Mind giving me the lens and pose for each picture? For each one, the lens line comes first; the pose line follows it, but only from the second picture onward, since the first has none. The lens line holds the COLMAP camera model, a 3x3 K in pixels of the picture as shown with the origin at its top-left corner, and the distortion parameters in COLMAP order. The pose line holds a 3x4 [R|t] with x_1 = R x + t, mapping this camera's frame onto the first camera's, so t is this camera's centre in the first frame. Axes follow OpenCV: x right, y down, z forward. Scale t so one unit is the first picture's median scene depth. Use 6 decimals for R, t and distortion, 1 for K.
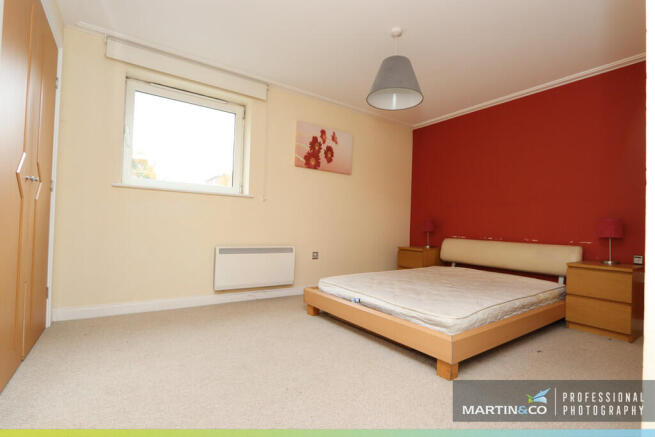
lens RADIAL K [[304.7, 0, 327.5], [0, 304.7, 218.5], [0, 0, 1]] dist [-0.047043, 0.000148]
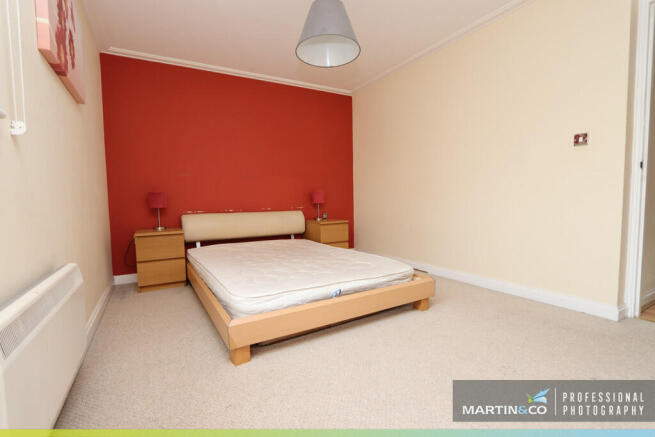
lens RADIAL K [[304.7, 0, 327.5], [0, 304.7, 218.5], [0, 0, 1]] dist [-0.047043, 0.000148]
pose [[0.083276, -0.093886, 0.992094, -0.571230], [0.001290, 0.995561, 0.094106, -0.001633], [-0.996526, -0.006556, 0.083028, 0.803444]]
